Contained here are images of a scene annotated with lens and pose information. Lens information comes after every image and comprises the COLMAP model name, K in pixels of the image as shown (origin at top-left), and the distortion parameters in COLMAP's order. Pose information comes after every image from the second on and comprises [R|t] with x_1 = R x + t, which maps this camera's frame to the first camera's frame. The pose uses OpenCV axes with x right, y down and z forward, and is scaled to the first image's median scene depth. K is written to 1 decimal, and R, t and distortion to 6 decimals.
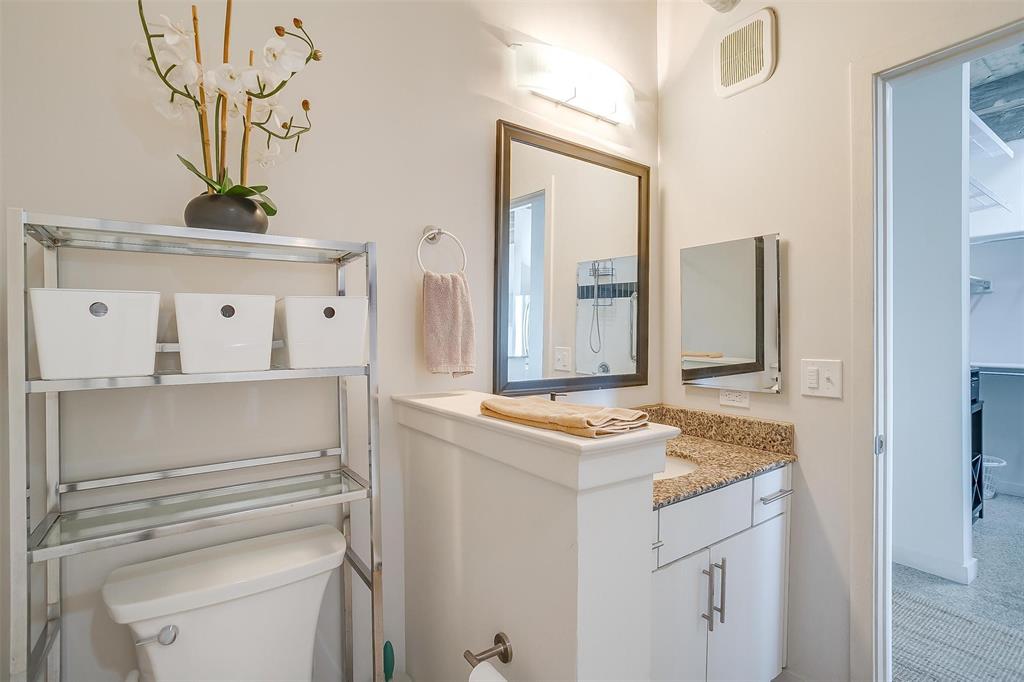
lens RADIAL K [[500.6, 0, 513.3], [0, 500.6, 337.7], [0, 0, 1]] dist [-0.057255, 0.034350]
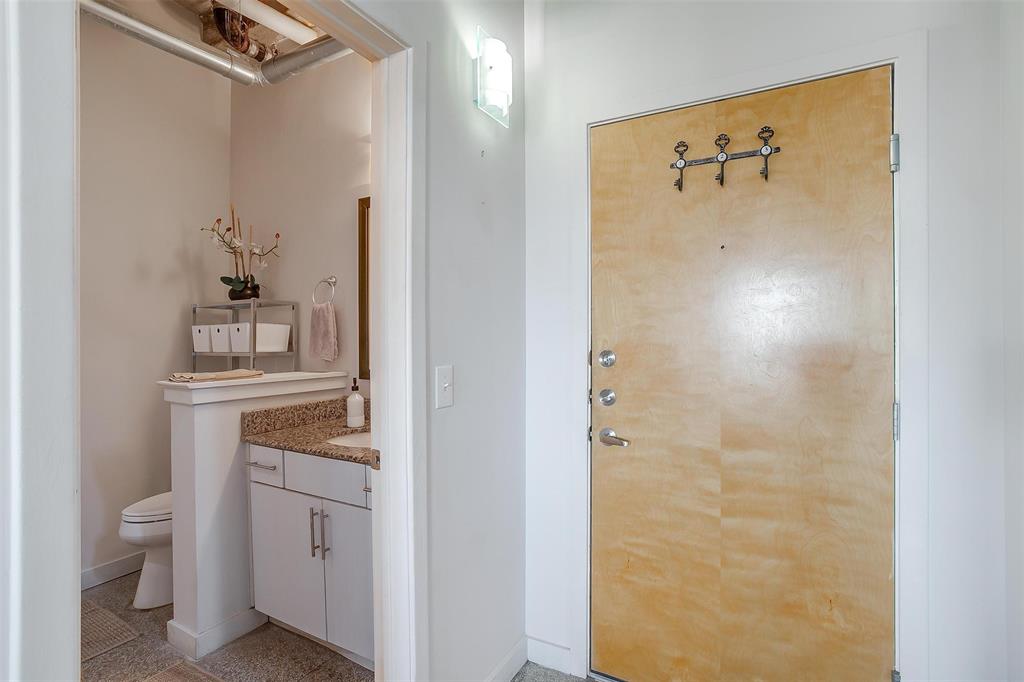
lens RADIAL K [[498.1, 0, 510.3], [0, 498.1, 340.7], [0, 0, 1]] dist [-0.053427, 0.029281]
pose [[0.430886, 0.008906, -0.902362, 1.729785], [0.000324, 0.999950, 0.010024, -0.016556], [0.902406, -0.004612, 0.430862, 0.841112]]
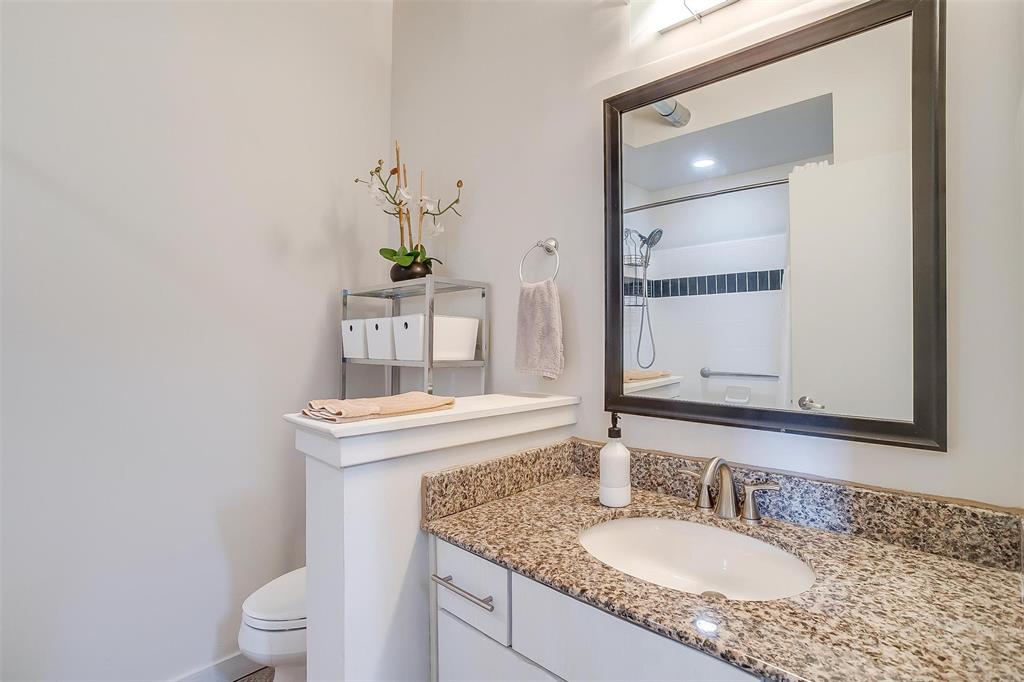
lens RADIAL K [[498.1, 0, 510.3], [0, 498.1, 340.7], [0, 0, 1]] dist [-0.053427, 0.029281]
pose [[0.194673, 0.007158, -0.980842, 0.898724], [-0.005775, 0.999964, 0.006152, -0.011653], [0.980851, 0.004467, 0.194708, 0.734010]]
